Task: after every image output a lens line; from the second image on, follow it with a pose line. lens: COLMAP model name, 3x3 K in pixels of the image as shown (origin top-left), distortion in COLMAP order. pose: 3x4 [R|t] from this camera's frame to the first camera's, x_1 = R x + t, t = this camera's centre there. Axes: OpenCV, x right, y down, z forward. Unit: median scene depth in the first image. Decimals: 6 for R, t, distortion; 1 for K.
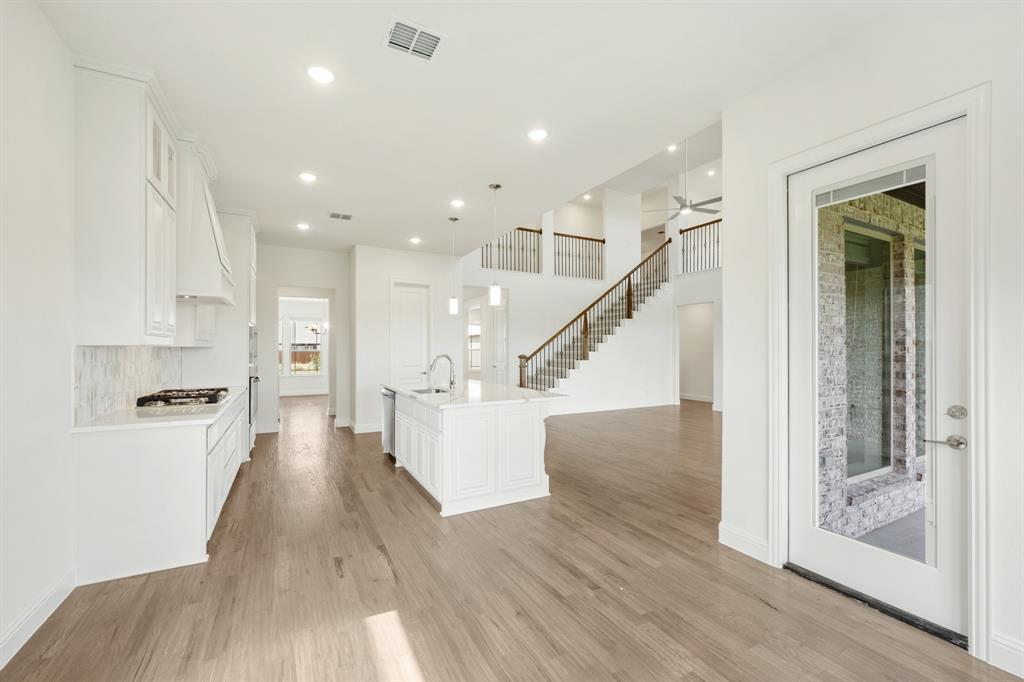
lens RADIAL K [[418.6, 0, 511.0], [0, 418.6, 345.3], [0, 0, 1]] dist [0.000189, 0.000459]
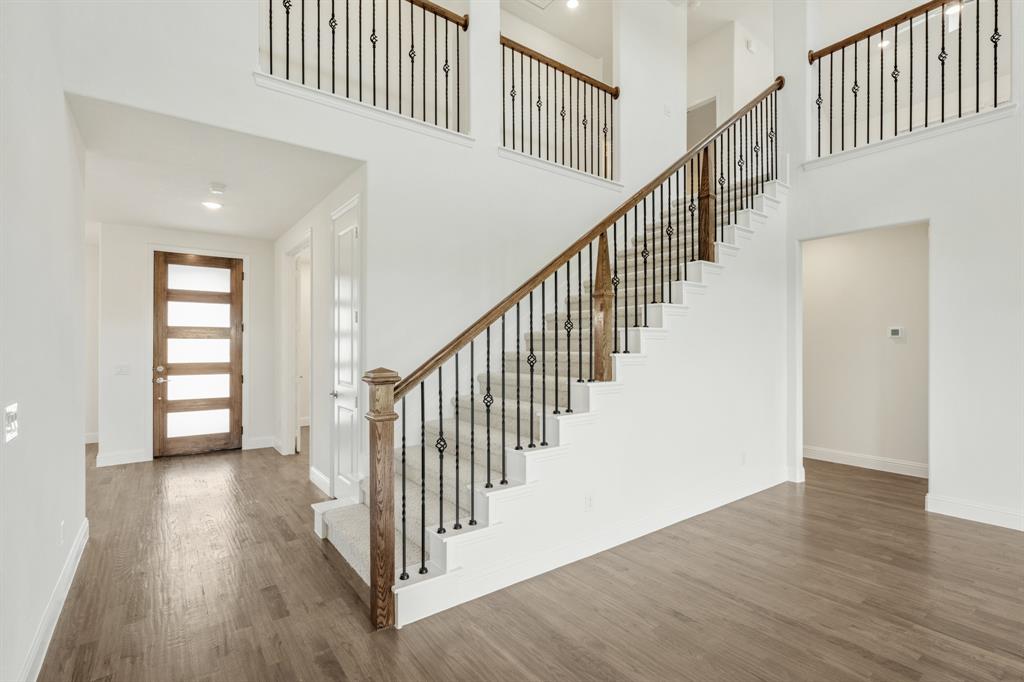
lens RADIAL K [[468.3, 0, 516.4], [0, 468.3, 342.1], [0, 0, 1]] dist [0.001457, 0.000139]
pose [[0.987542, 0.003349, 0.157318, 0.057084], [-0.004687, 0.999956, 0.008132, 0.003786], [-0.157283, -0.008768, 0.987515, 0.652579]]
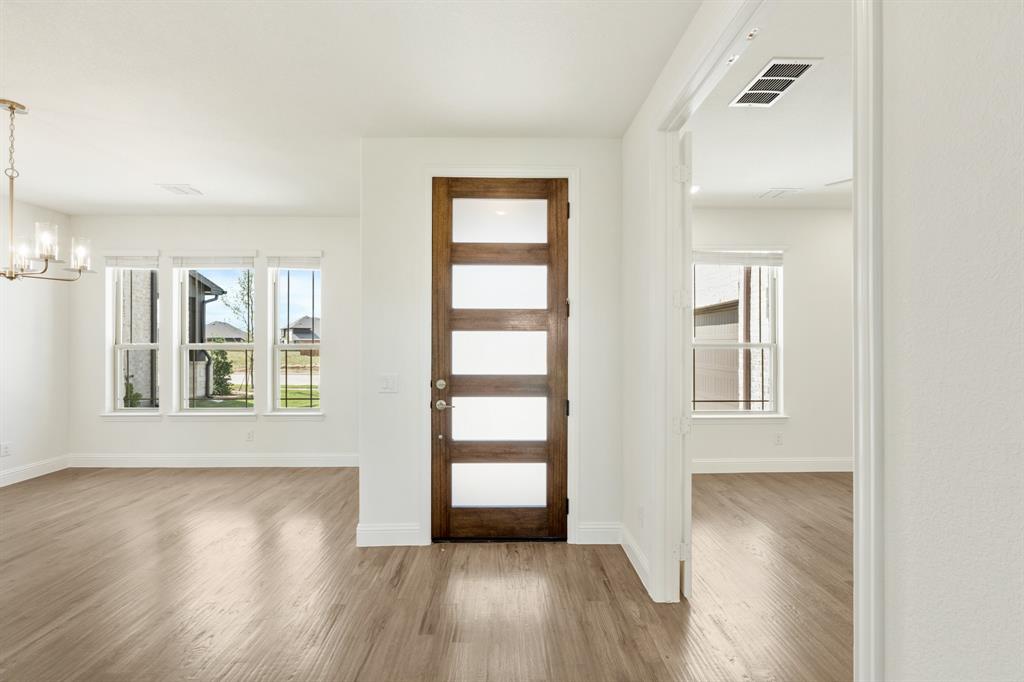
lens RADIAL K [[418.6, 0, 513.8], [0, 418.6, 338.5], [0, 0, 1]] dist [0.000189, 0.000459]
pose [[0.888244, 0.003672, -0.459358, -0.031712], [0.001908, 0.999930, 0.011681, 0.006127], [0.459369, -0.011252, 0.888174, 0.871278]]
